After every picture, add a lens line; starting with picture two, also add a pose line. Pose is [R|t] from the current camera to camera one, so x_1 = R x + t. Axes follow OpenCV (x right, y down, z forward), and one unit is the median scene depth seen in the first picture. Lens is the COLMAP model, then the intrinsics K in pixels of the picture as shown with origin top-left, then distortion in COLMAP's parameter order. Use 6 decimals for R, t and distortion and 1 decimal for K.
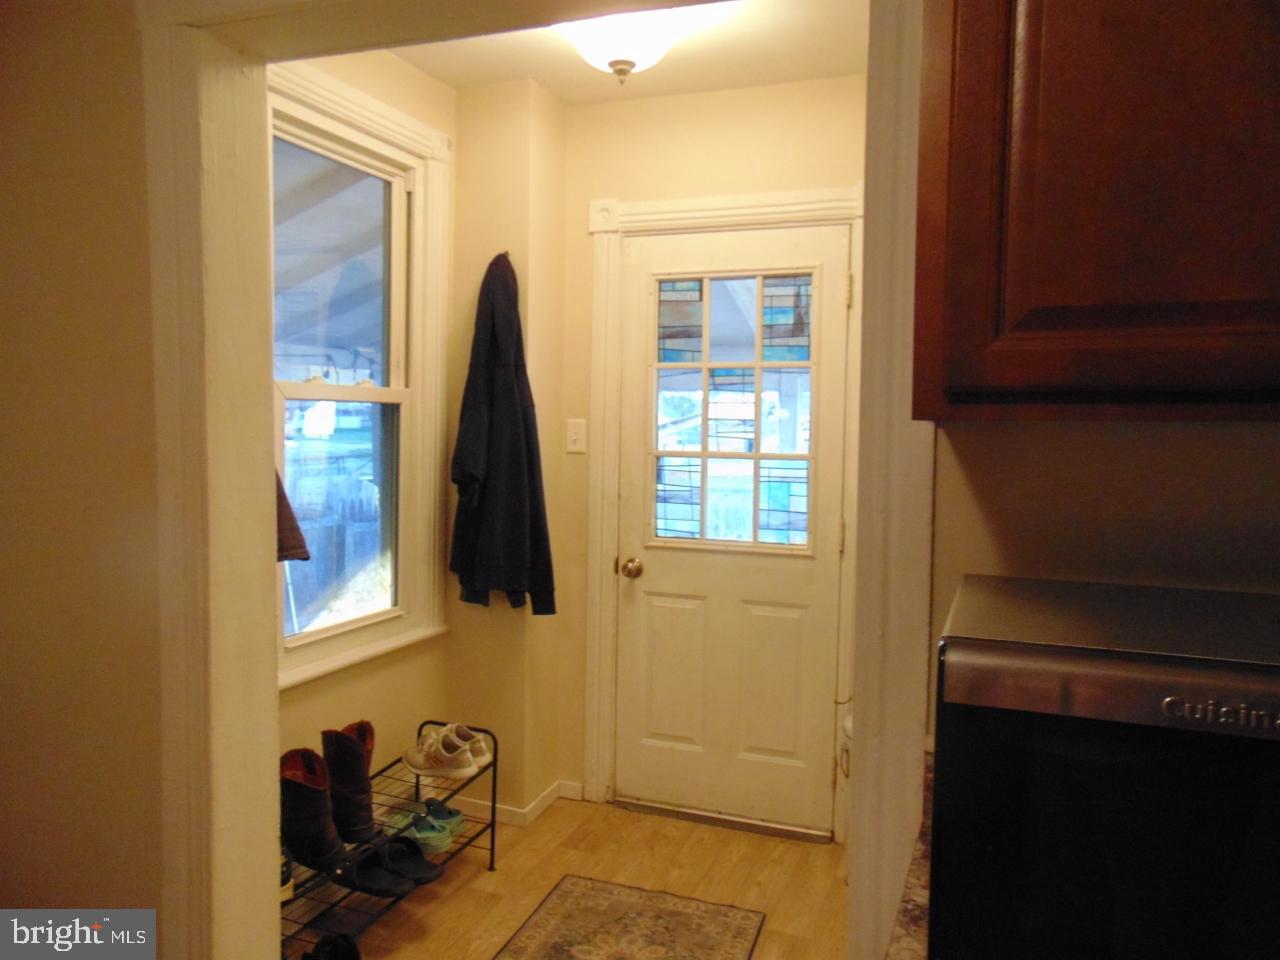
lens RADIAL K [[943.5, 0, 640.0], [0, 943.5, 480.0], [0, 0, 1]] dist [-0.002692, 0.001440]
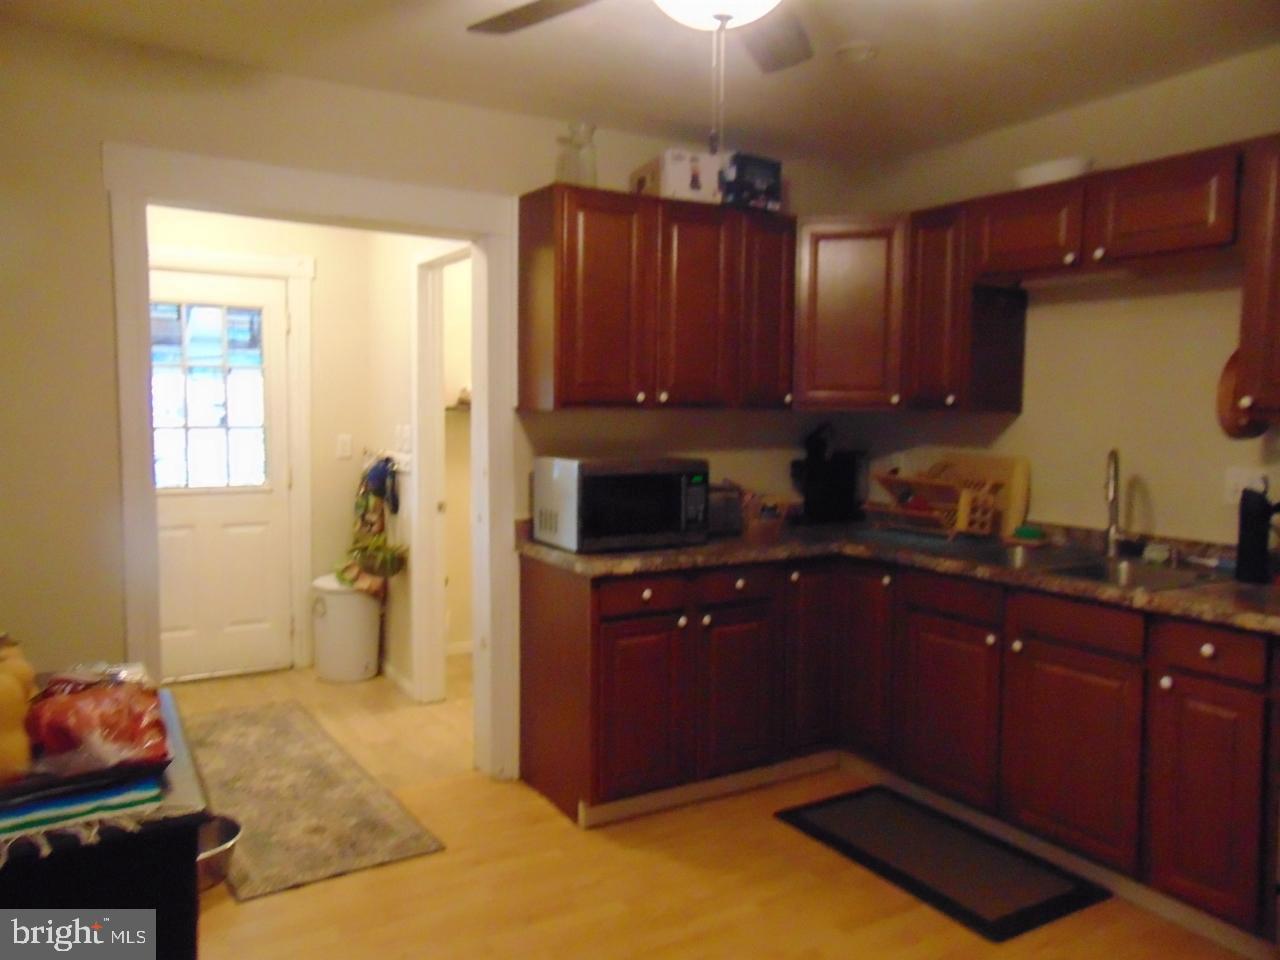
lens RADIAL K [[943.5, 0, 640.0], [0, 943.5, 480.0], [0, 0, 1]] dist [-0.002692, 0.001440]
pose [[0.619334, -0.070141, 0.781988, -0.648509], [0.031214, 0.997414, 0.064743, -0.019247], [-0.784507, -0.015688, 0.619922, -0.439590]]
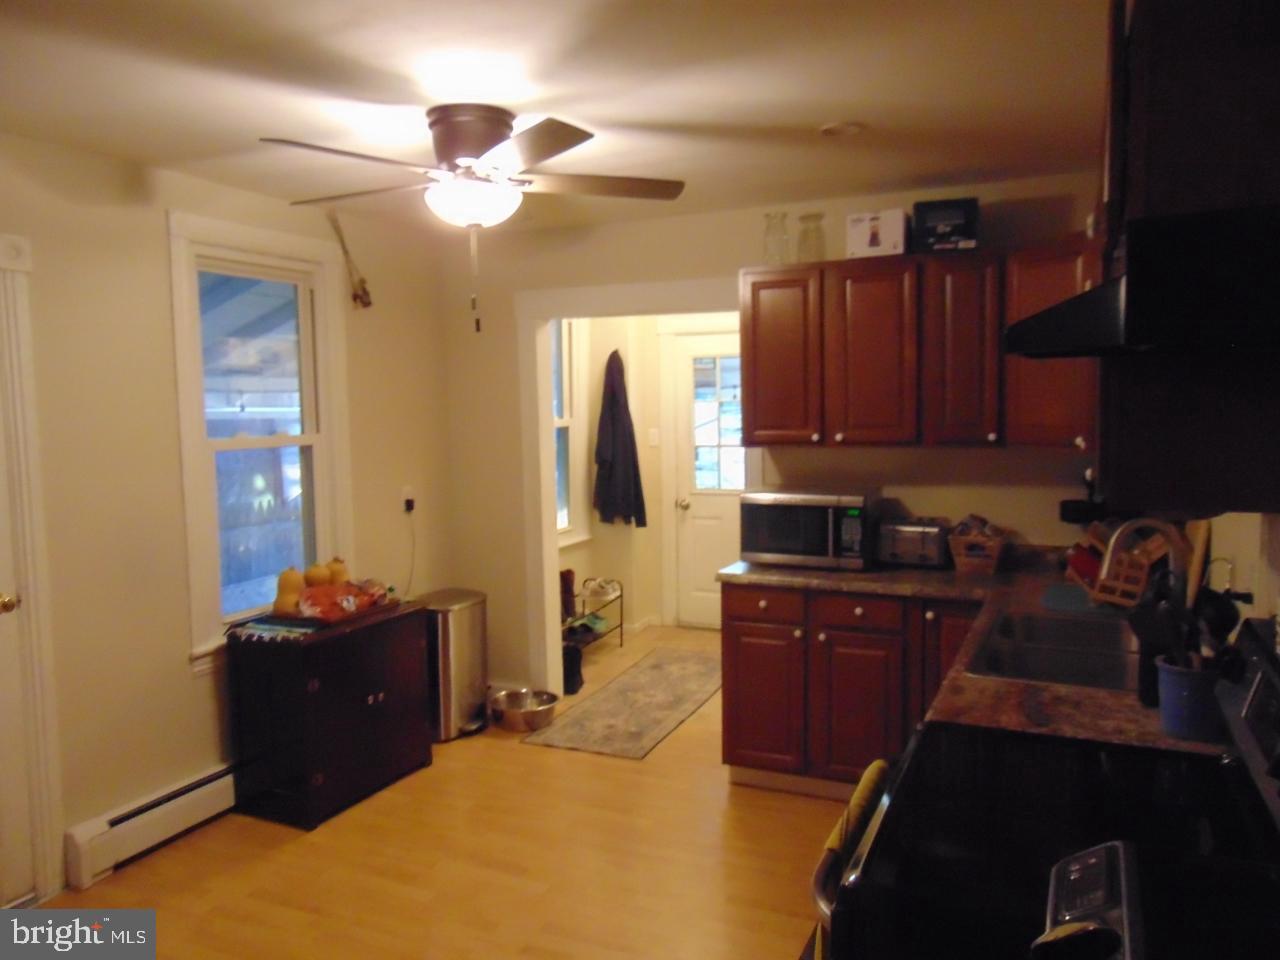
lens RADIAL K [[943.5, 0, 640.0], [0, 943.5, 480.0], [0, 0, 1]] dist [-0.002692, 0.001440]
pose [[0.997770, -0.025677, -0.061604, 0.023036], [0.028368, 0.998663, 0.043216, -0.047222], [0.060412, -0.044867, 0.997165, -1.007864]]
